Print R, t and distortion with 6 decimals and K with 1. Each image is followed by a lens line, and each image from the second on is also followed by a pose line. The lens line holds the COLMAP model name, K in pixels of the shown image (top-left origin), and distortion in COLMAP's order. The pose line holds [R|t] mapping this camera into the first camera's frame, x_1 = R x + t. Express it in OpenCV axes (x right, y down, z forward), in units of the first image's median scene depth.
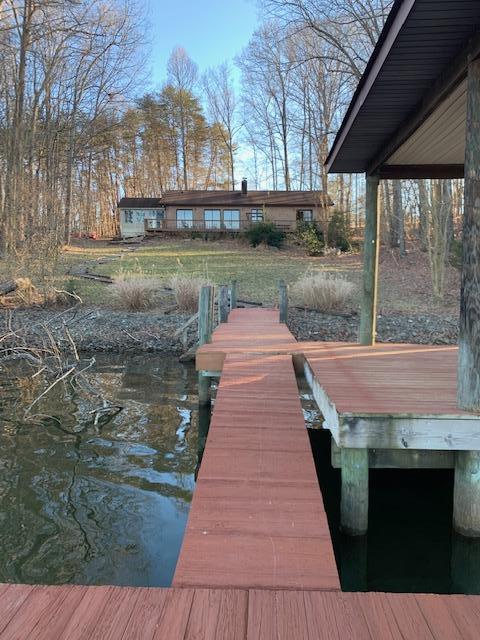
lens RADIAL K [[486.9, 0, 240.2], [0, 486.9, 315.8], [0, 0, 1]] dist [0.019096, -0.034493]
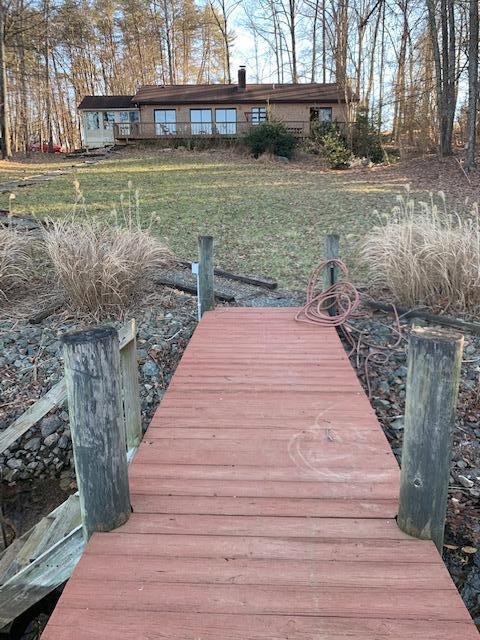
lens RADIAL K [[486.9, 0, 240.2], [0, 486.9, 315.8], [0, 0, 1]] dist [0.019096, -0.034493]
pose [[0.999898, -0.012979, -0.005942, 0.005010], [0.013781, 0.986220, 0.164864, -0.022229], [0.003720, -0.164929, 0.986298, 0.189053]]
